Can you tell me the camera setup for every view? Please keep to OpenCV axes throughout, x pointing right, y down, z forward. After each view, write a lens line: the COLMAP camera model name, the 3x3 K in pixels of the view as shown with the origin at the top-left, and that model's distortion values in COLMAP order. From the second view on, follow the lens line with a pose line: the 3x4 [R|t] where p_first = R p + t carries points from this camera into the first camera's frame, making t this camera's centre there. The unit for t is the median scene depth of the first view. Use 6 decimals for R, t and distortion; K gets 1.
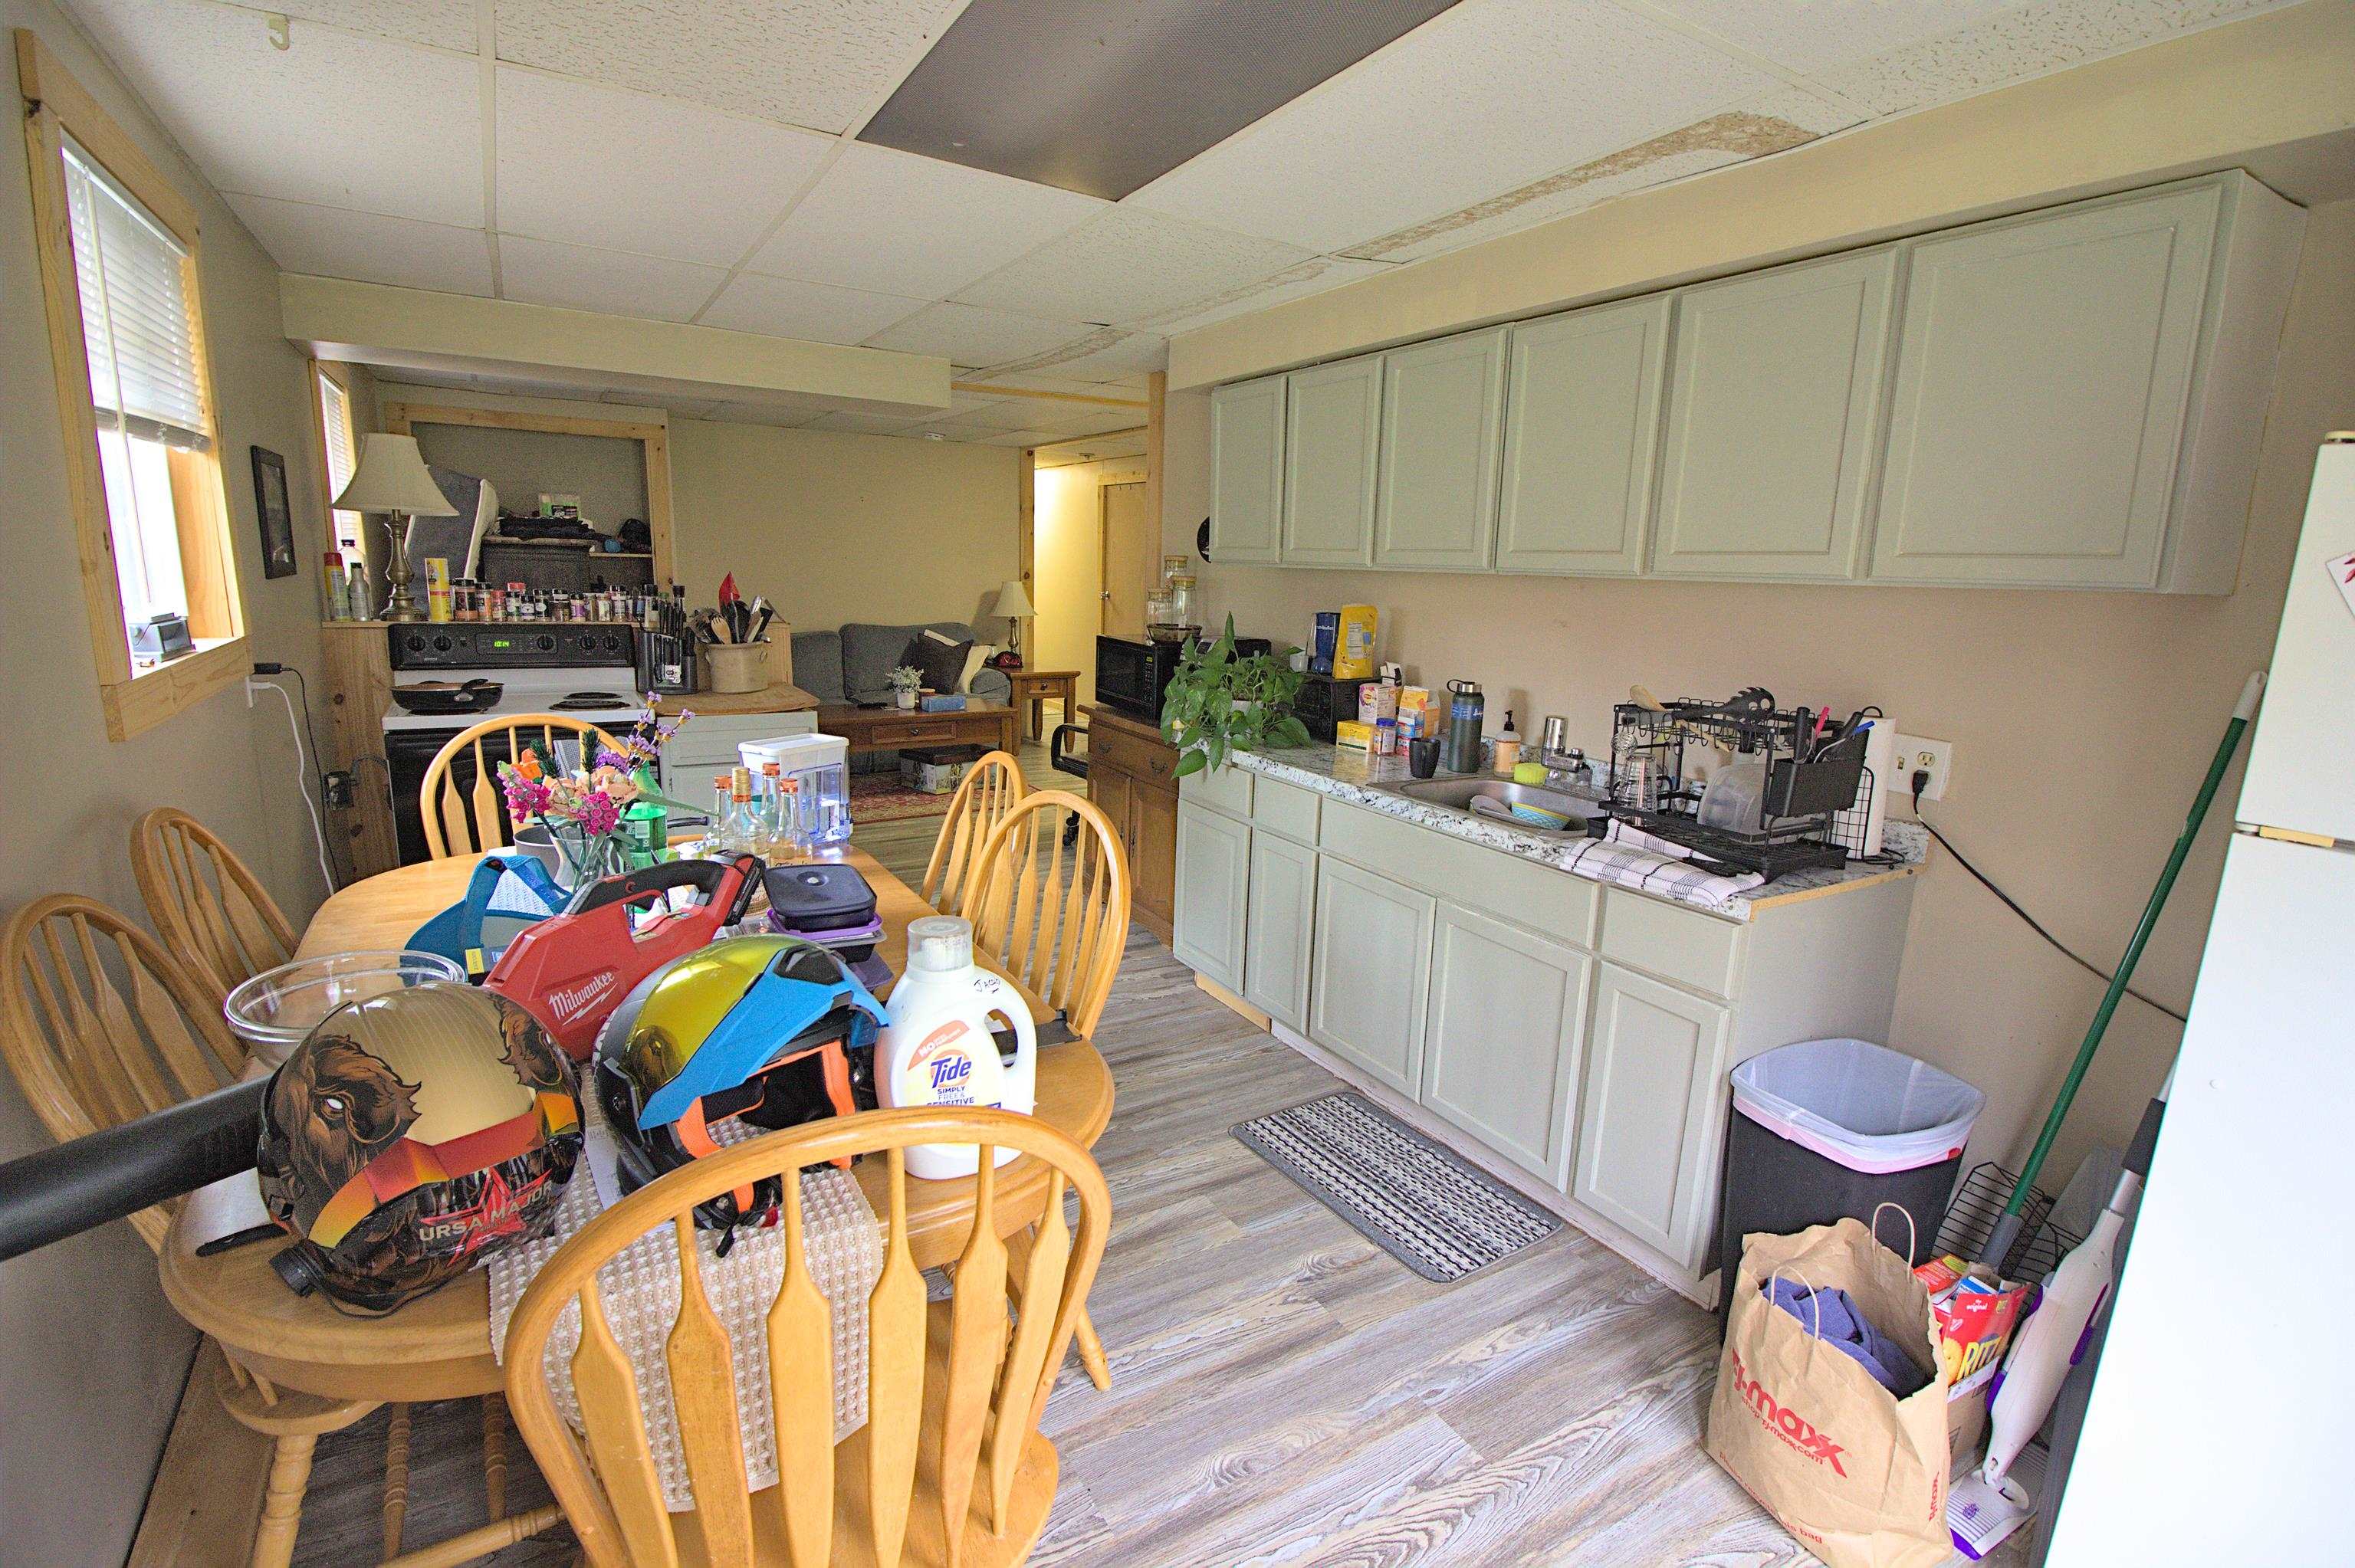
lens RADIAL K [[1097.1, 0, 1191.5], [0, 1097.1, 790.8], [0, 0, 1]] dist [0.004681, -0.015708]
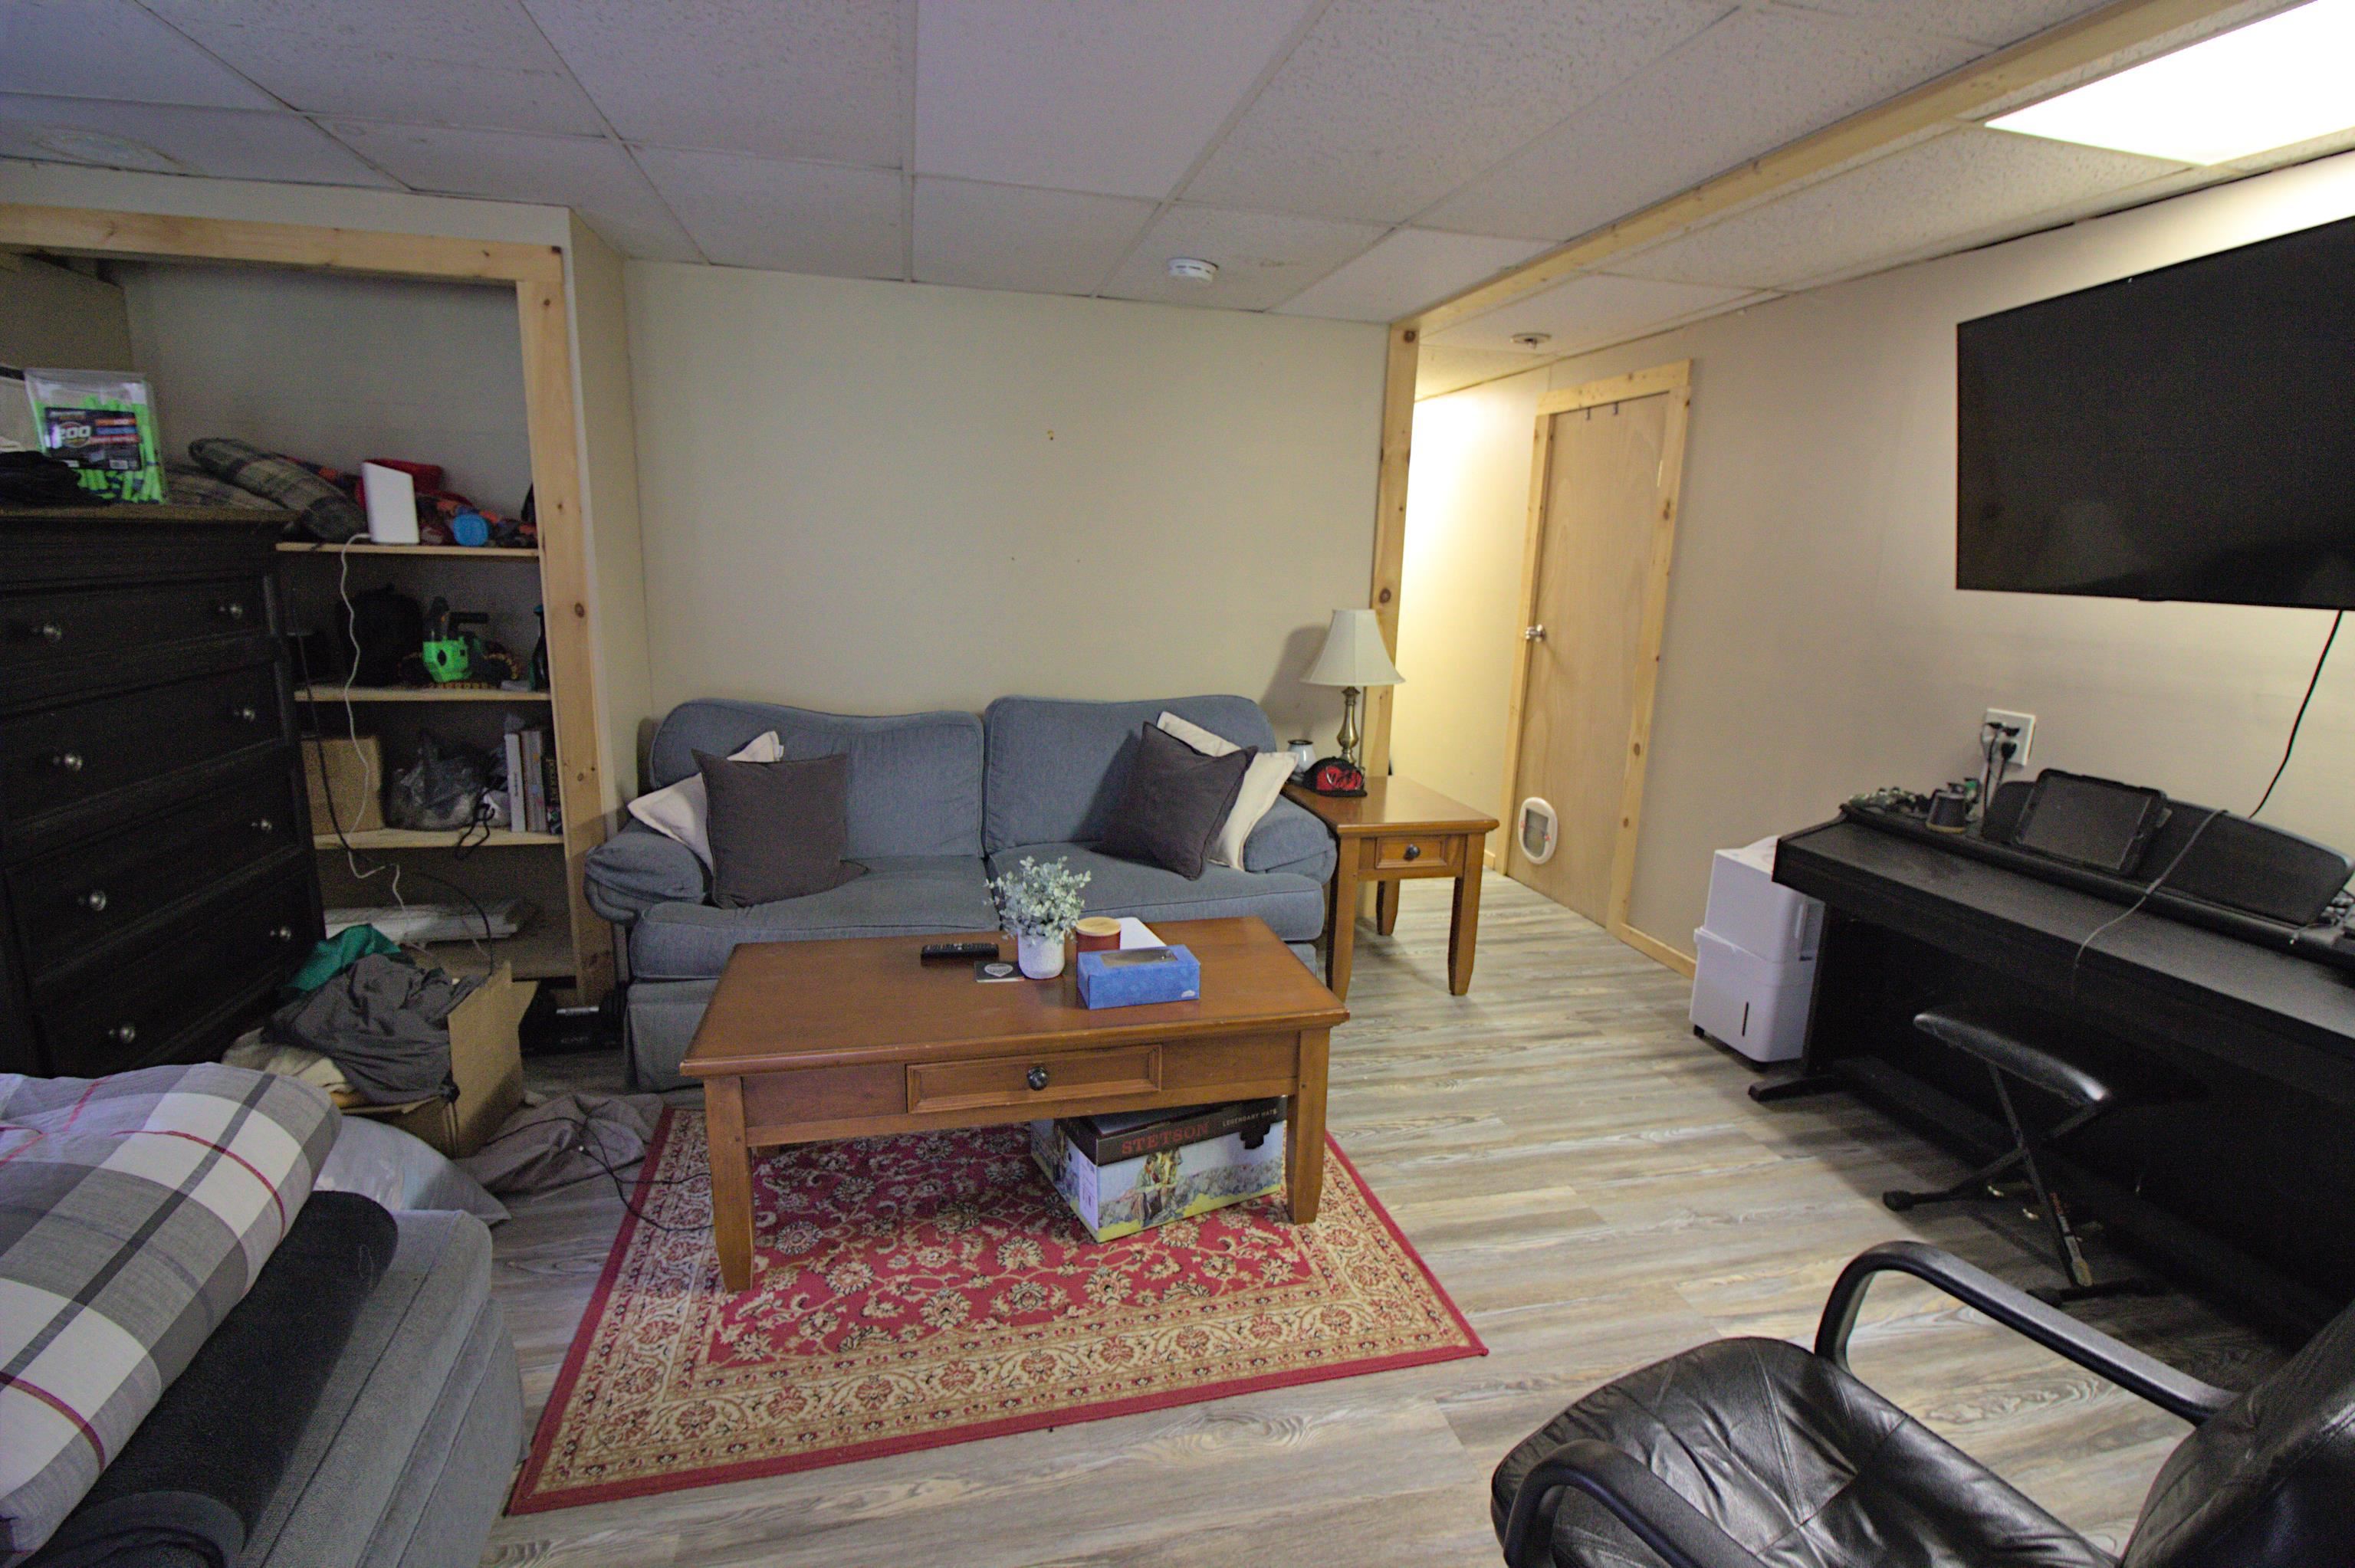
lens RADIAL K [[1097.1, 0, 1191.5], [0, 1097.1, 790.8], [0, 0, 1]] dist [0.004681, -0.015708]
pose [[0.954680, 0.063288, -0.290827, -0.090756], [-0.063813, 0.997932, 0.007688, -0.115948], [0.290712, 0.011219, 0.956745, 0.545123]]
